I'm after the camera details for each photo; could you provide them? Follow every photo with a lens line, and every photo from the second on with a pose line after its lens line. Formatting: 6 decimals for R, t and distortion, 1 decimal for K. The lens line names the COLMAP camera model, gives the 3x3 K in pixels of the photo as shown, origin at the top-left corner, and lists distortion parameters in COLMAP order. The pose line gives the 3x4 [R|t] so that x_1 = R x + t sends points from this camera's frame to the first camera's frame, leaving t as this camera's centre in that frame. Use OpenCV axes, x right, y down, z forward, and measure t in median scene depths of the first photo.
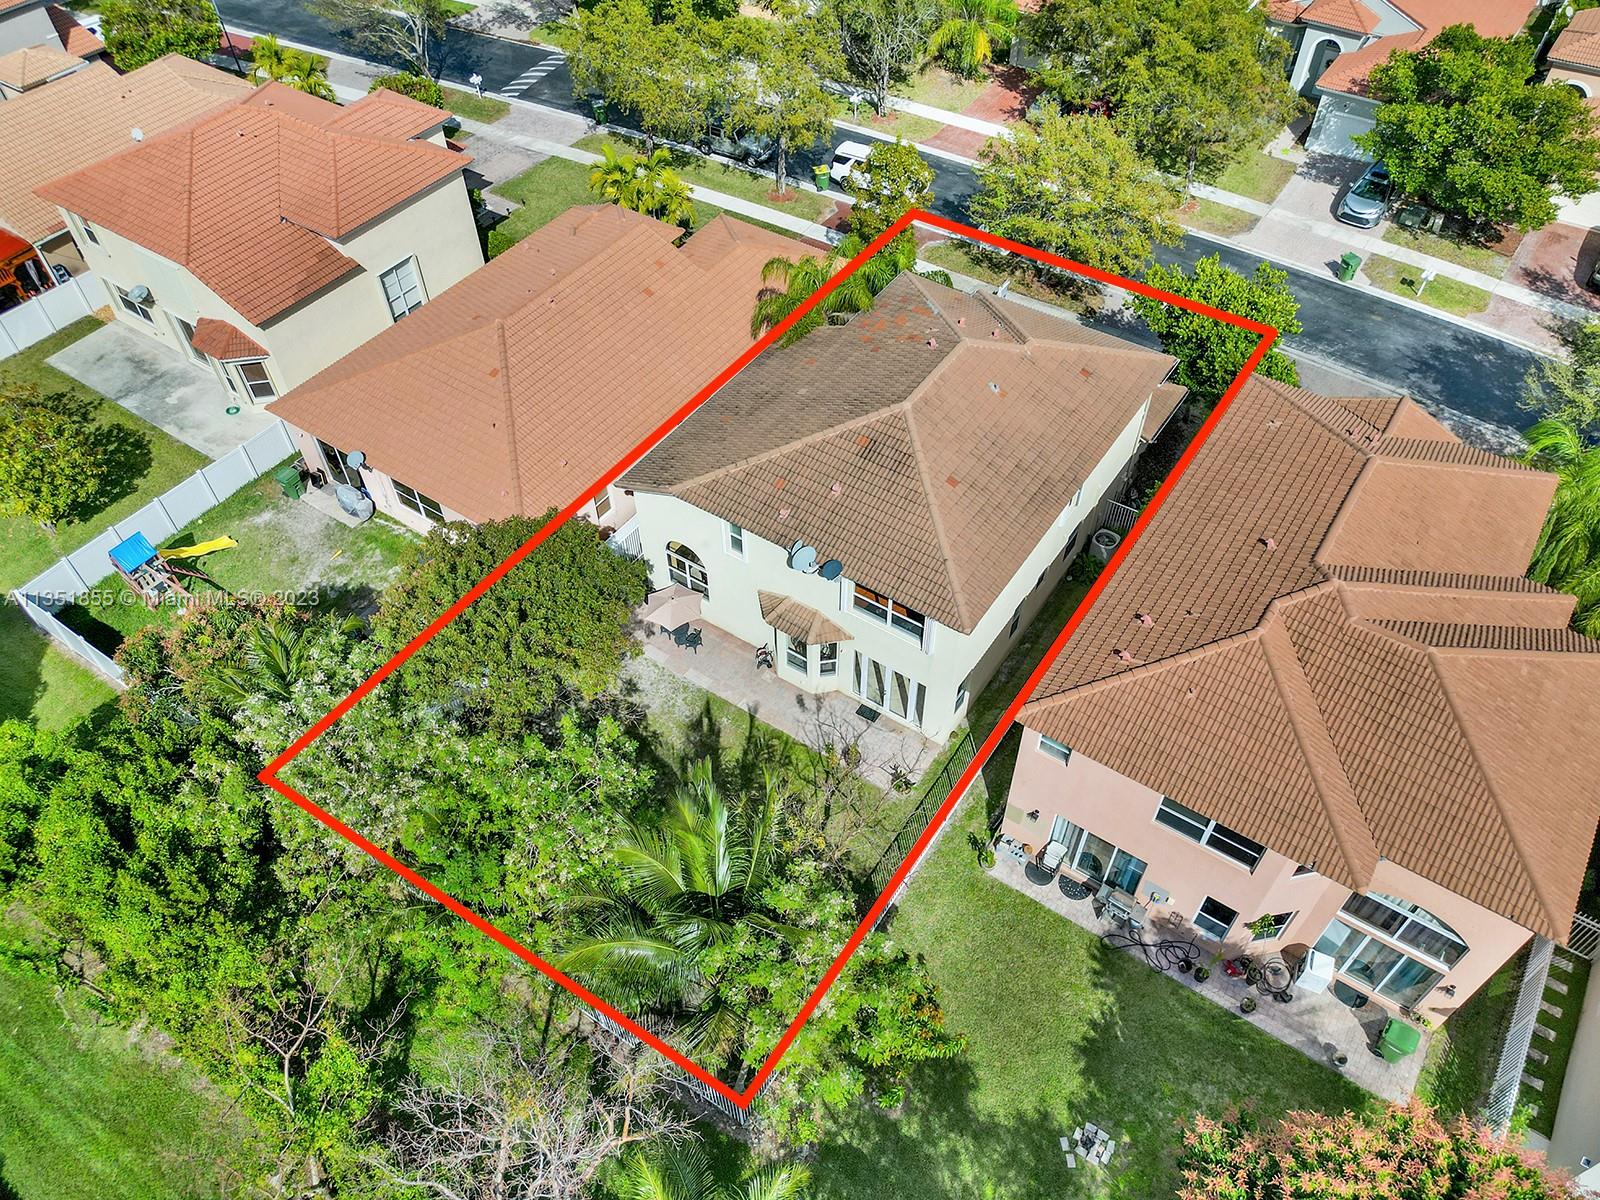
lens RADIAL K [[1140.3, 0, 800.0], [0, 1140.3, 600.0], [0, 0, 1]] dist [0.061247, -0.051553]
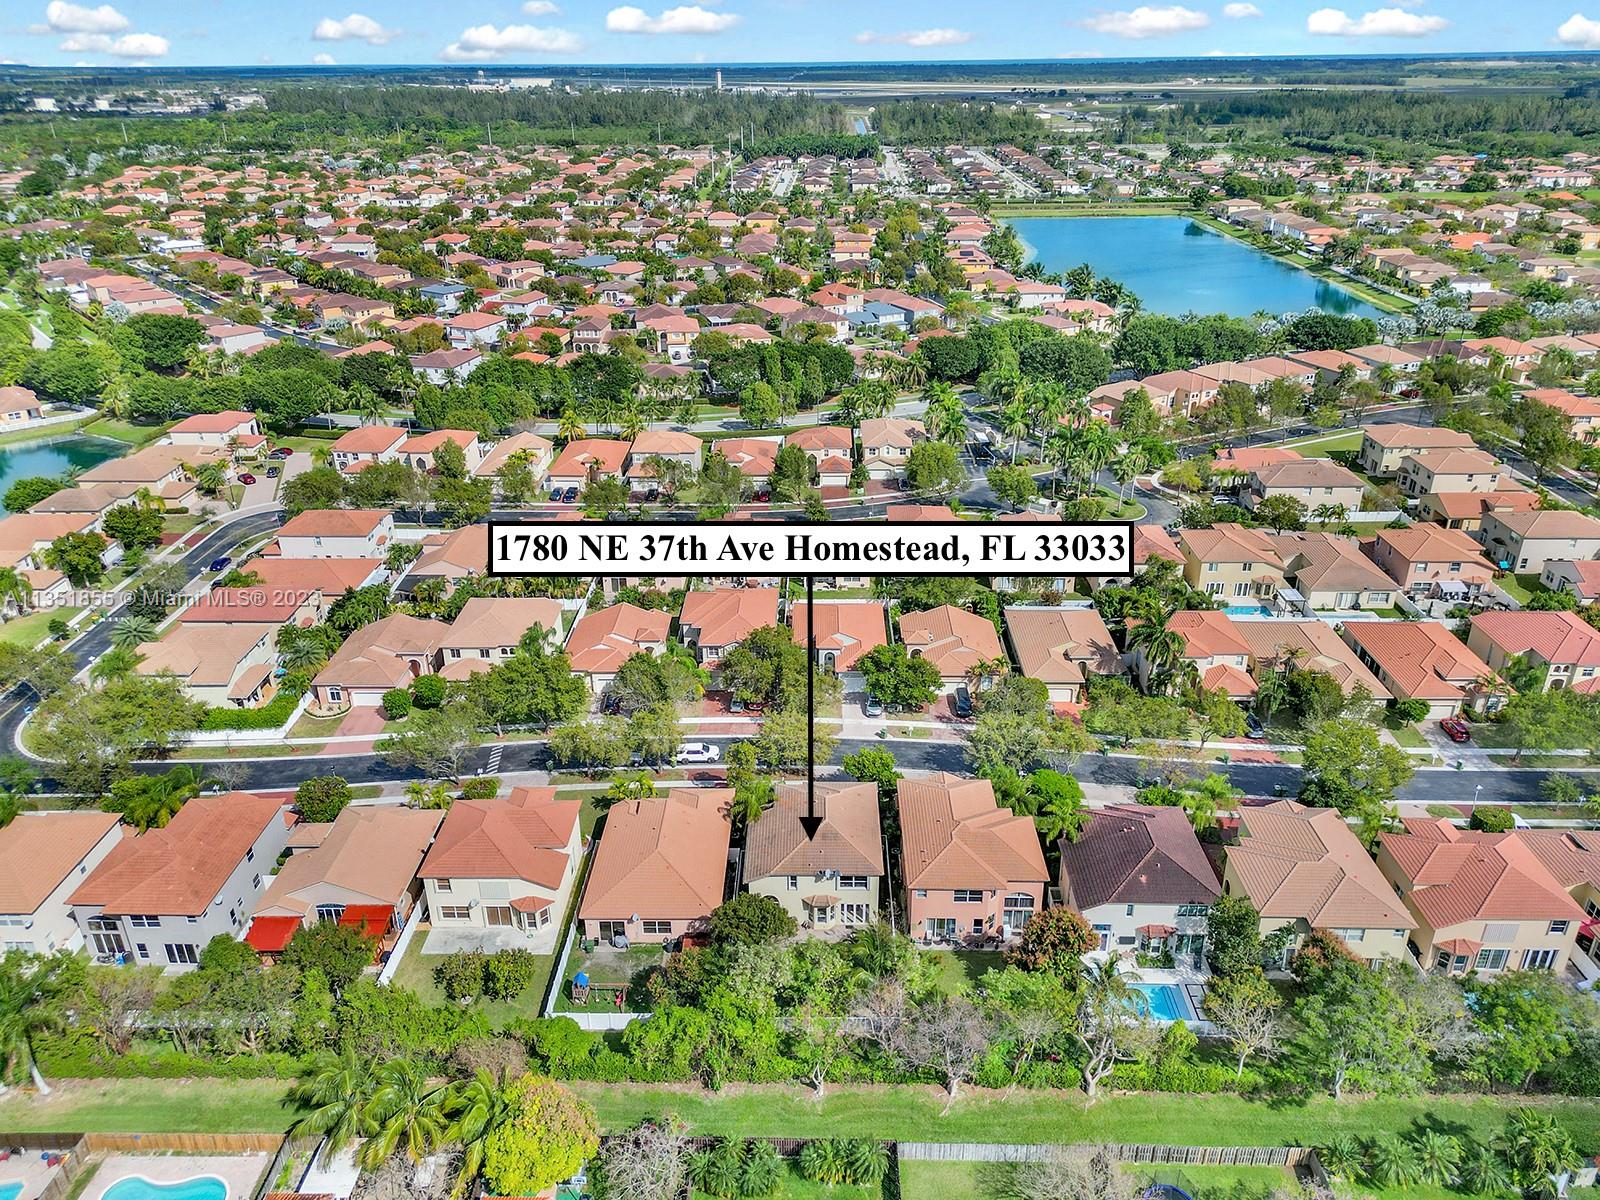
lens RADIAL K [[1140.3, 0, 800.0], [0, 1140.3, 600.0], [0, 0, 1]] dist [0.061247, -0.051553]
pose [[0.834291, -0.229240, 0.501405, -0.930858], [0.411489, 0.864188, -0.289577, 0.123554], [-0.366926, 0.447914, 0.815315, -1.198822]]
